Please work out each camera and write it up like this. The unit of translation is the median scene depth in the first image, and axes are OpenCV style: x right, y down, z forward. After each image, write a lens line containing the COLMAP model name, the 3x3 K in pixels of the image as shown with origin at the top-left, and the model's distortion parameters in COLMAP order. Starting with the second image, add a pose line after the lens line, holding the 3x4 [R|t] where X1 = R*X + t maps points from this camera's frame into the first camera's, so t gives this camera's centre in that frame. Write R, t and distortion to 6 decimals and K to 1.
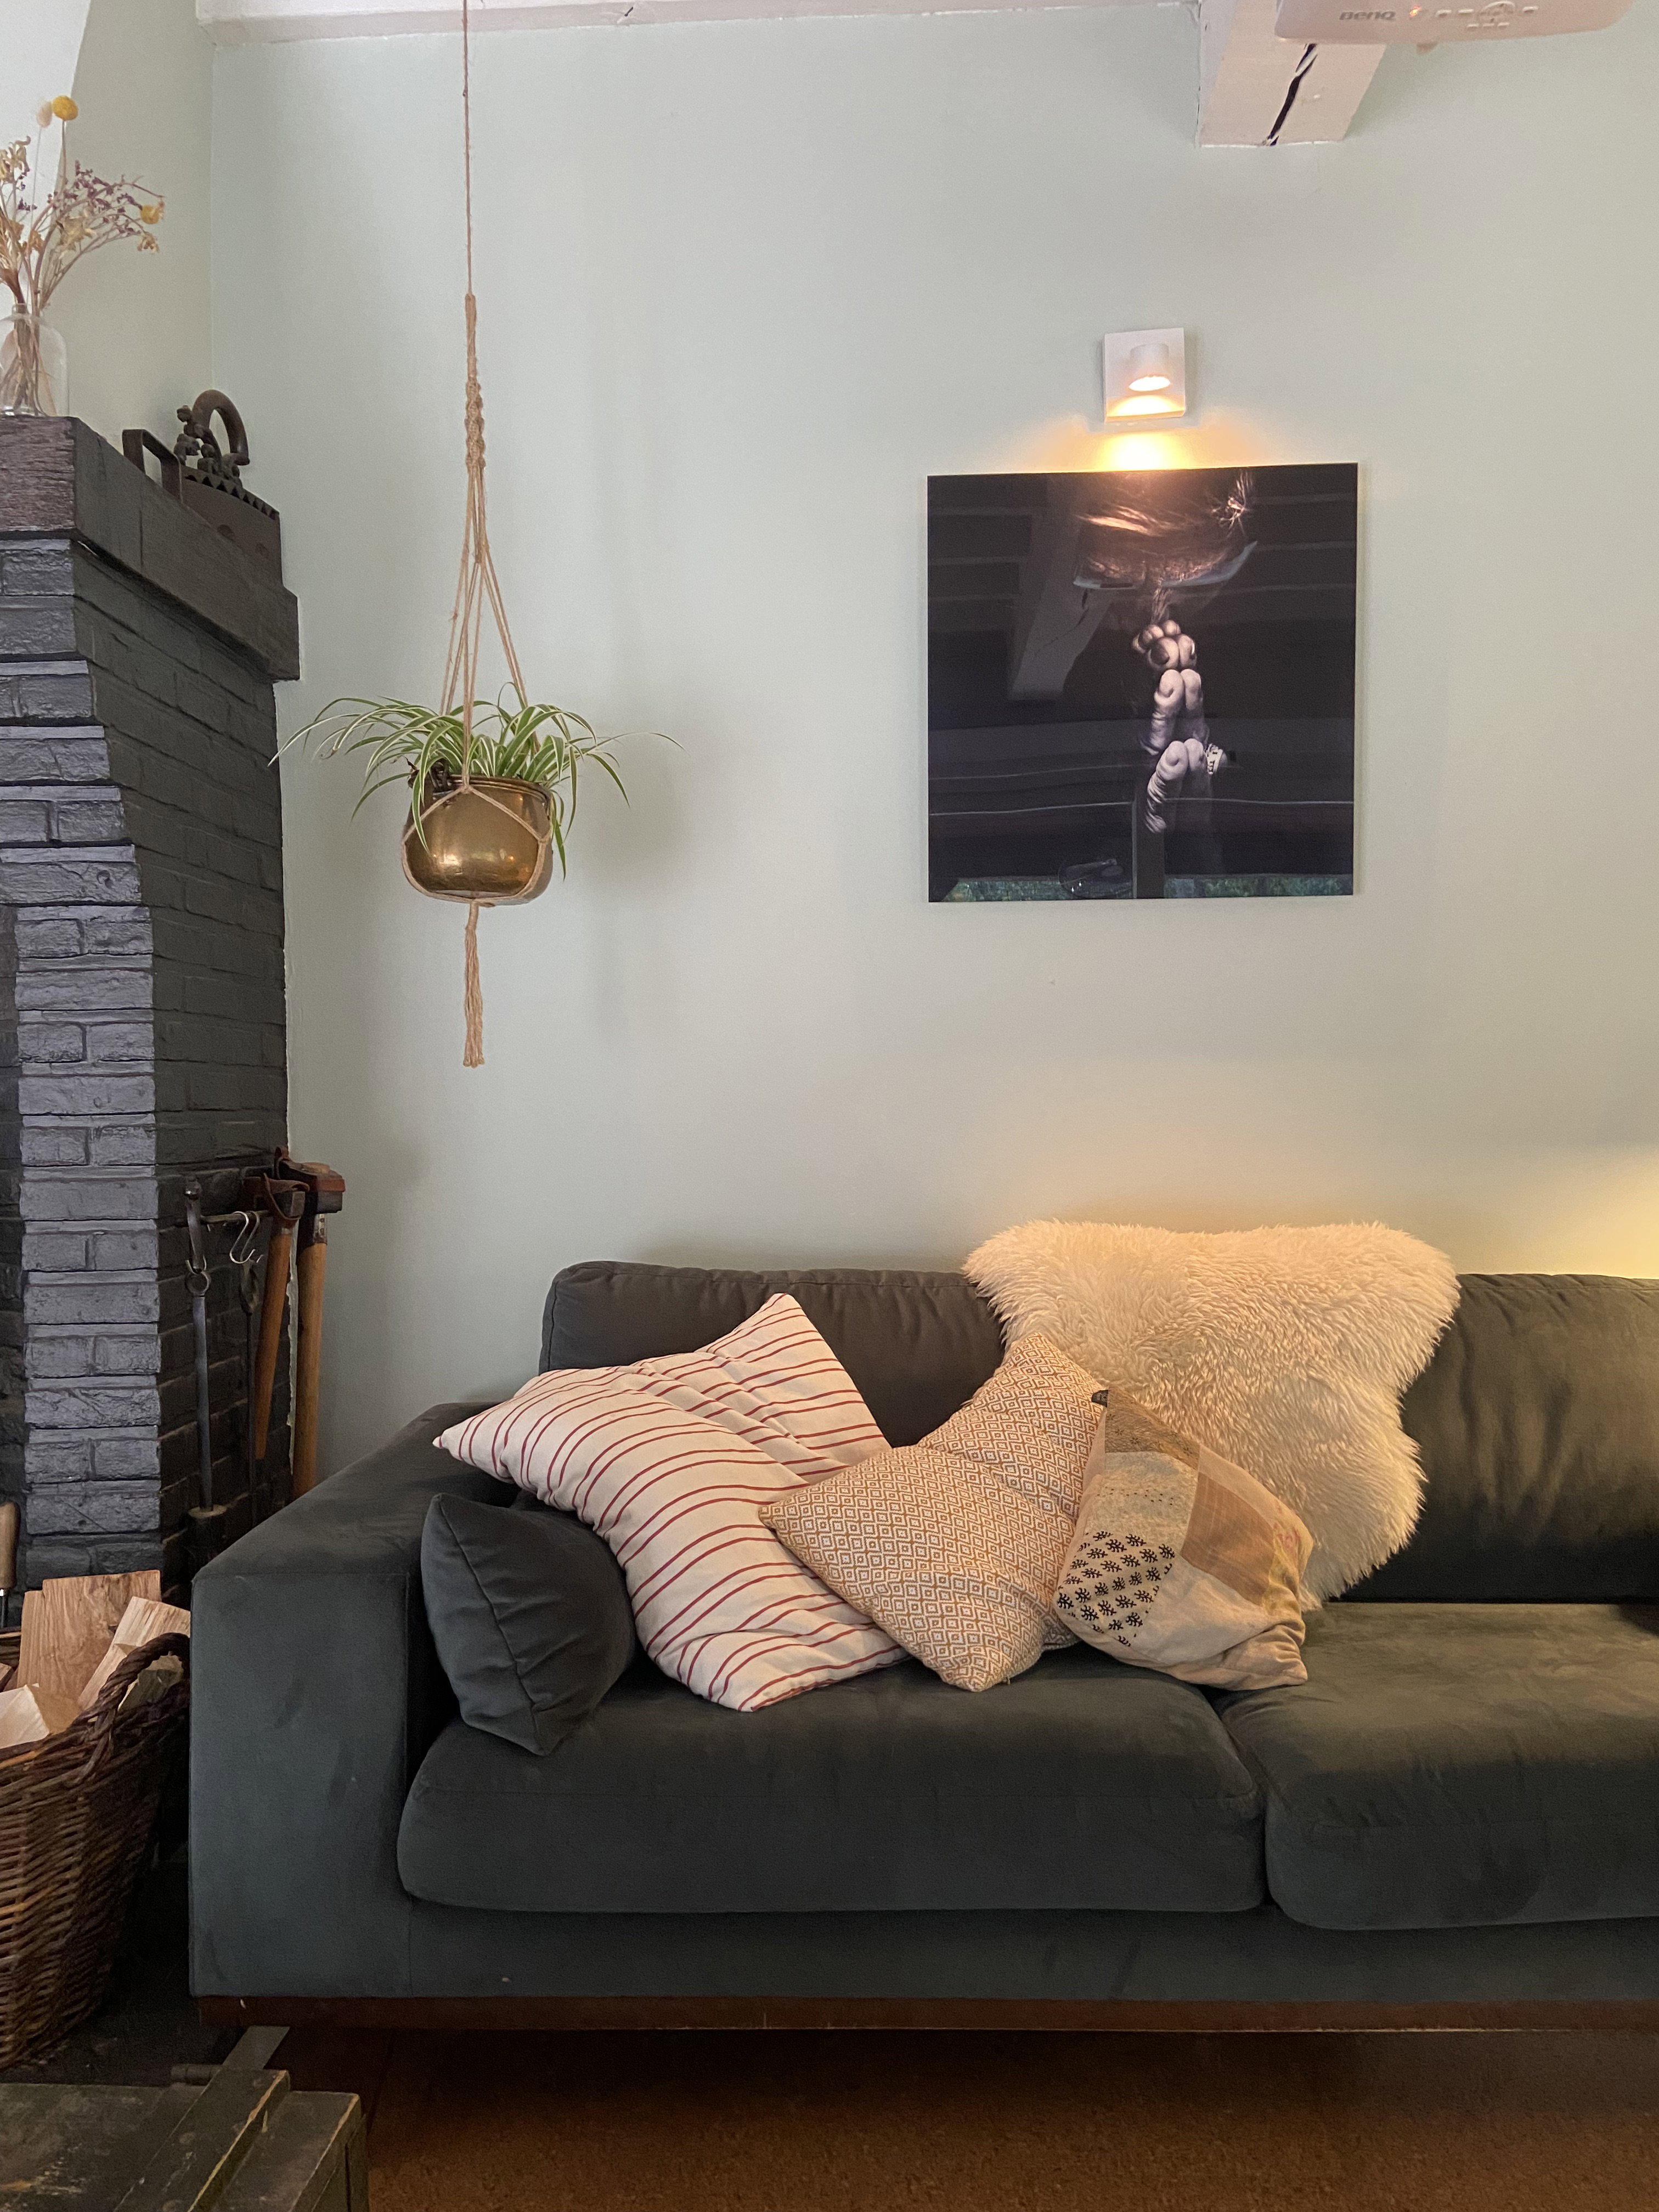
lens RADIAL K [[1680.0, 0, 826.0], [0, 1680.0, 1154.1], [0, 0, 1]] dist [0.033205, -0.002522]
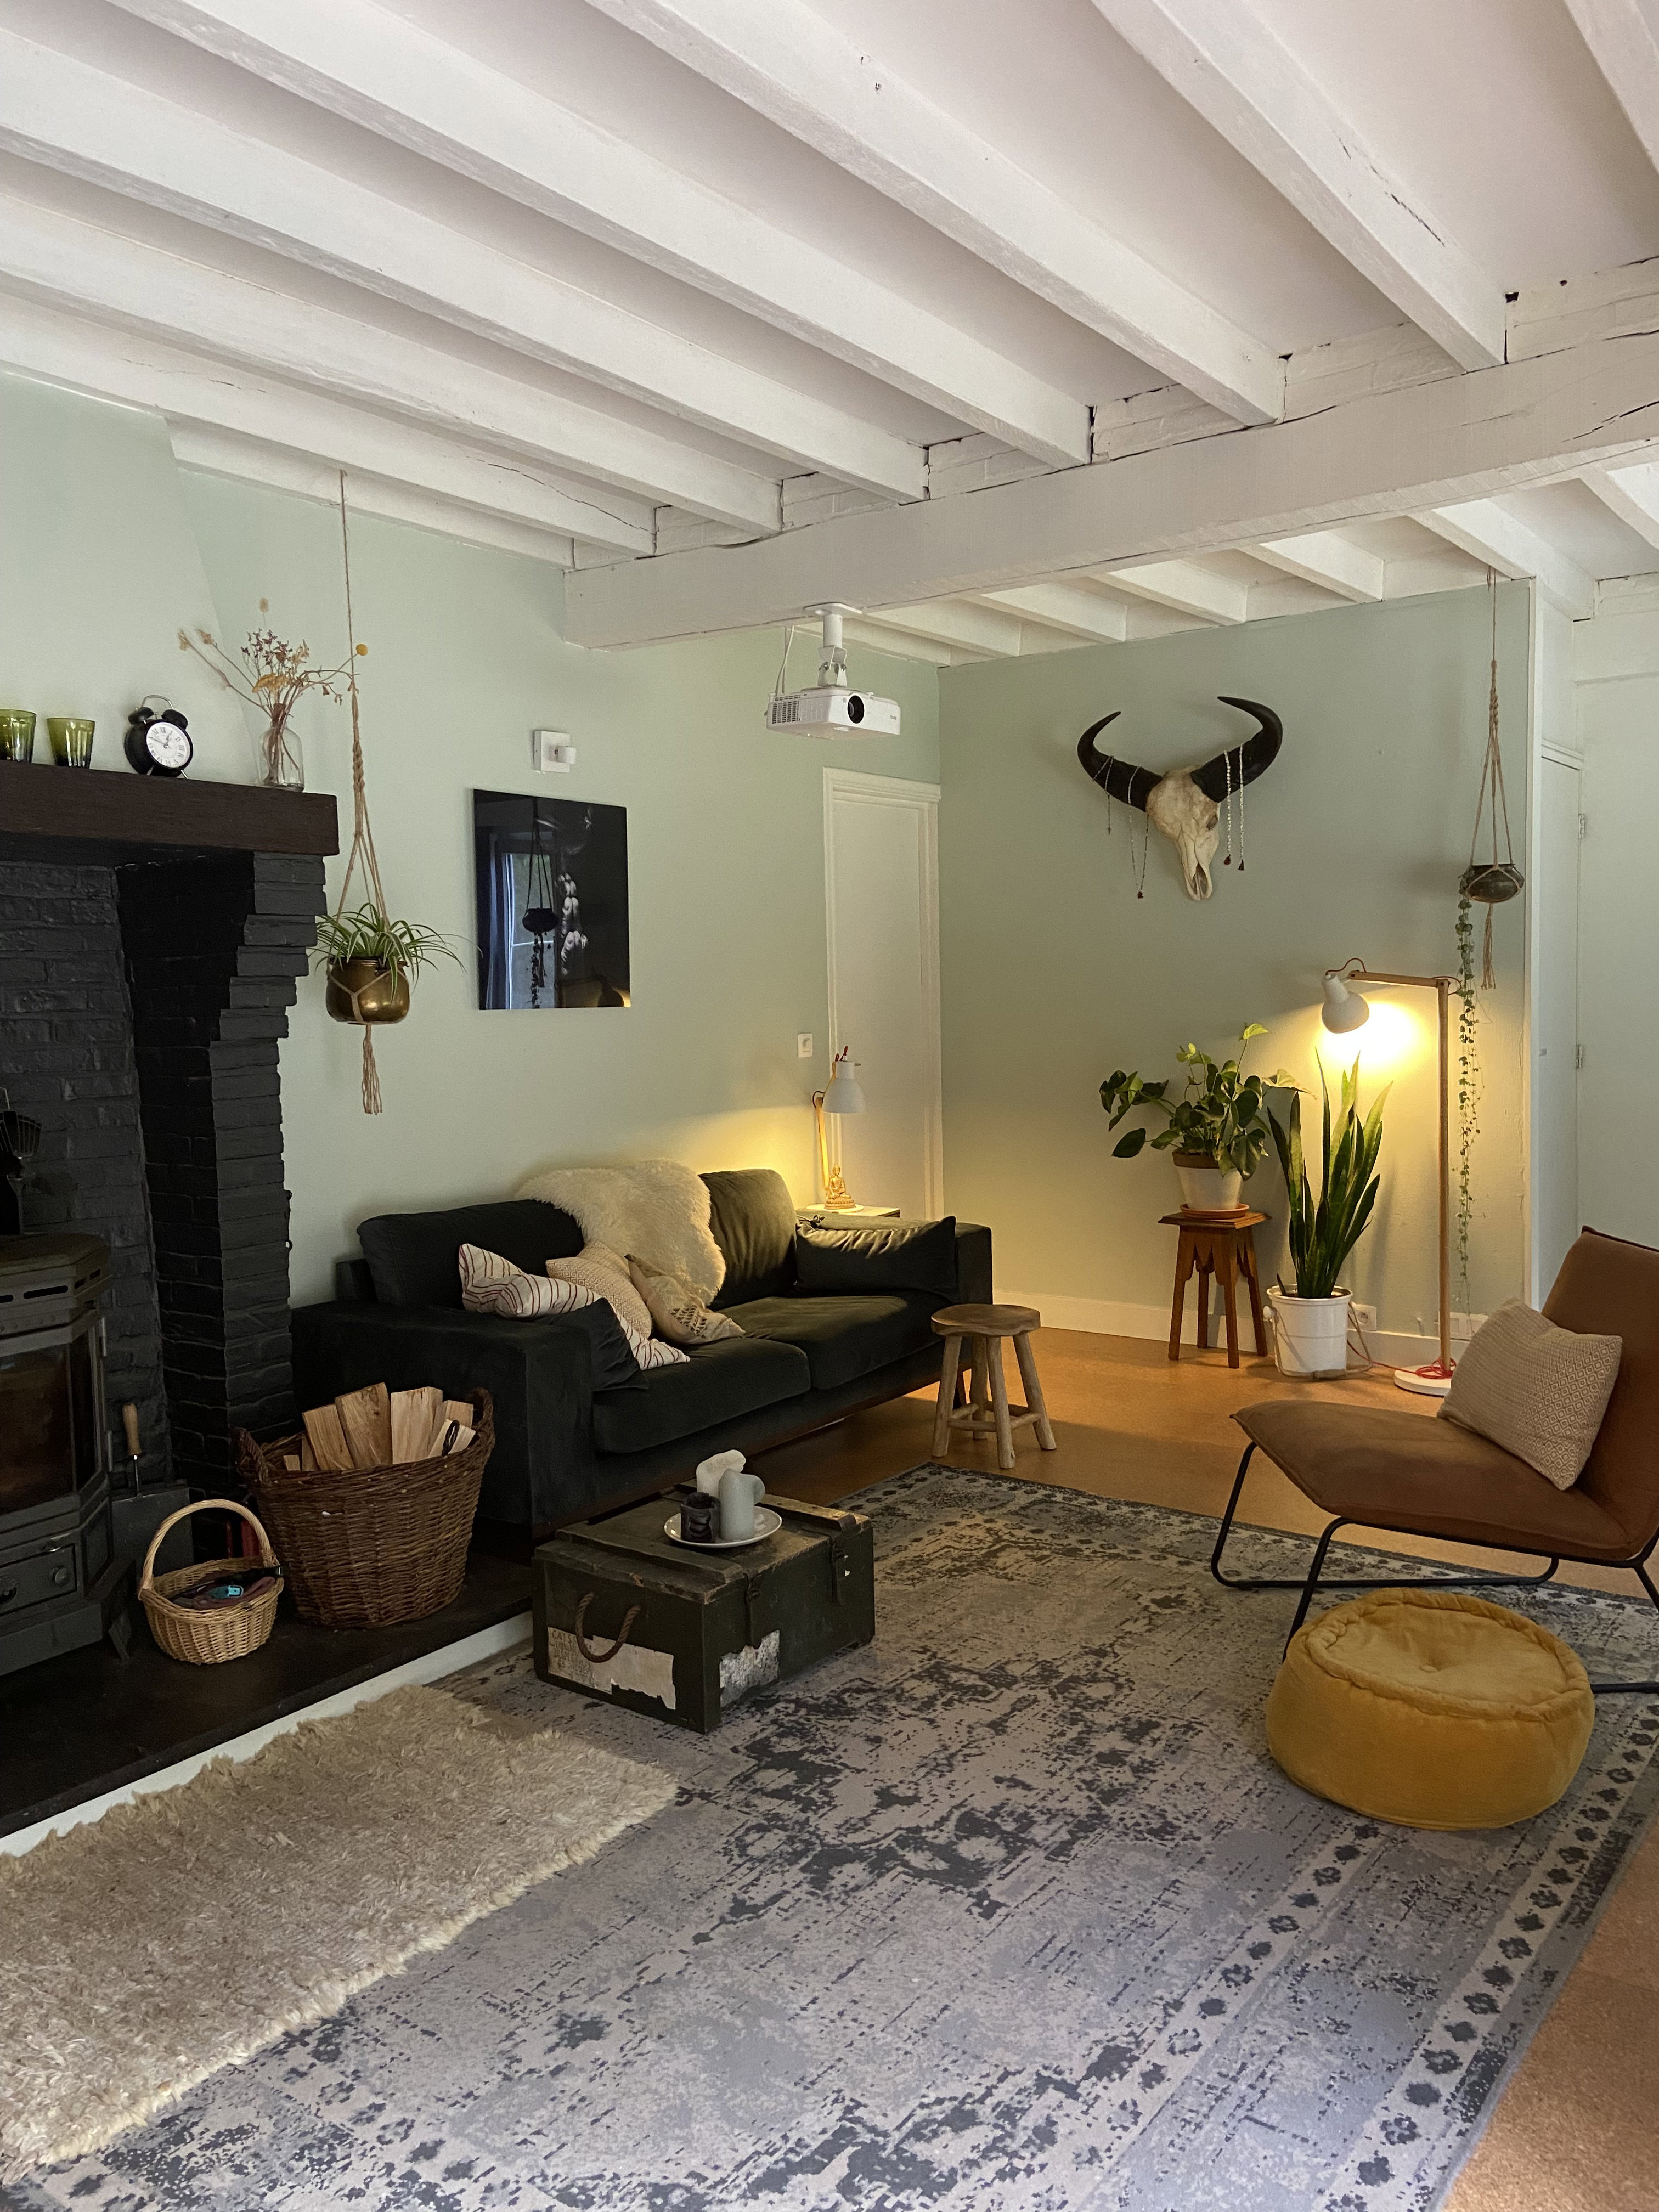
lens RADIAL K [[1609.1, 0, 829.5], [0, 1609.1, 1106.0], [0, 0, 1]] dist [0.105245, 0.000541]
pose [[0.565902, -0.053735, 0.822720, -1.396588], [0.027527, 0.998549, 0.046285, -0.126663], [-0.824013, -0.003545, 0.566560, -0.431505]]
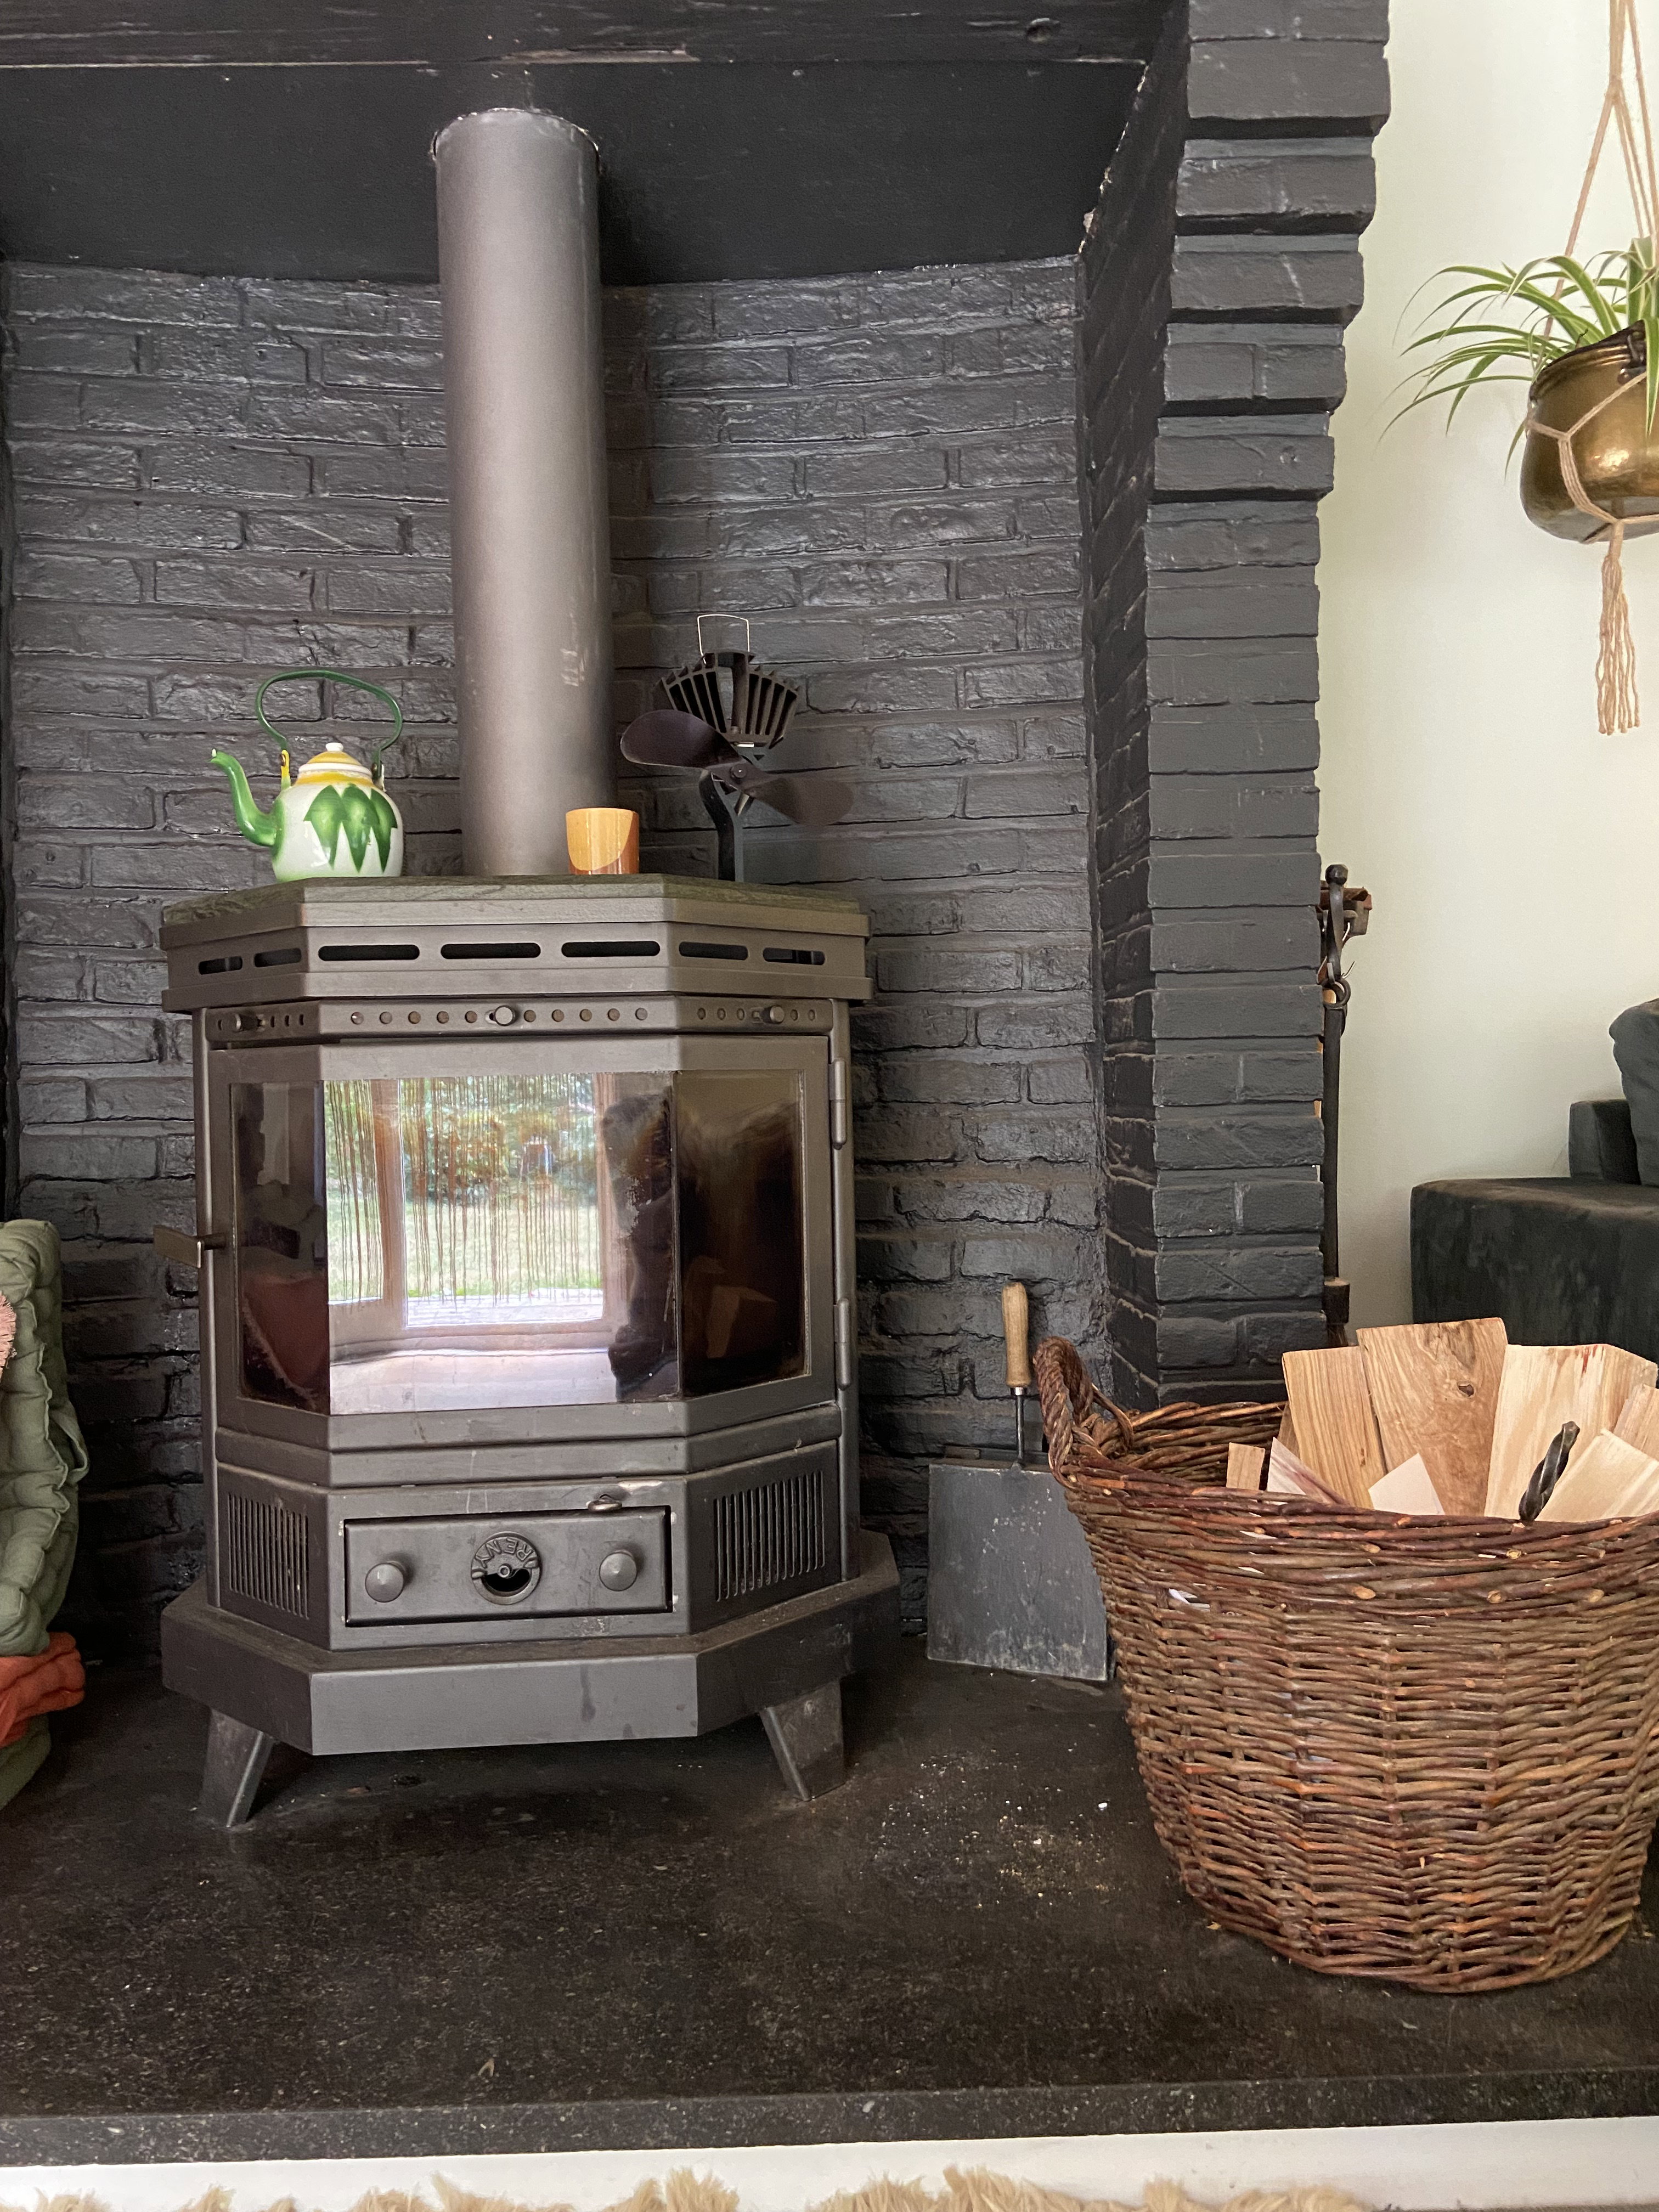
lens RADIAL K [[1680.0, 0, 826.0], [0, 1680.0, 1154.1], [0, 0, 1]] dist [0.033205, -0.002522]
pose [[0.998094, -0.017293, 0.059235, -0.637513], [0.015501, 0.999412, 0.030571, 0.120933], [-0.059728, -0.029595, 0.997776, 0.205901]]
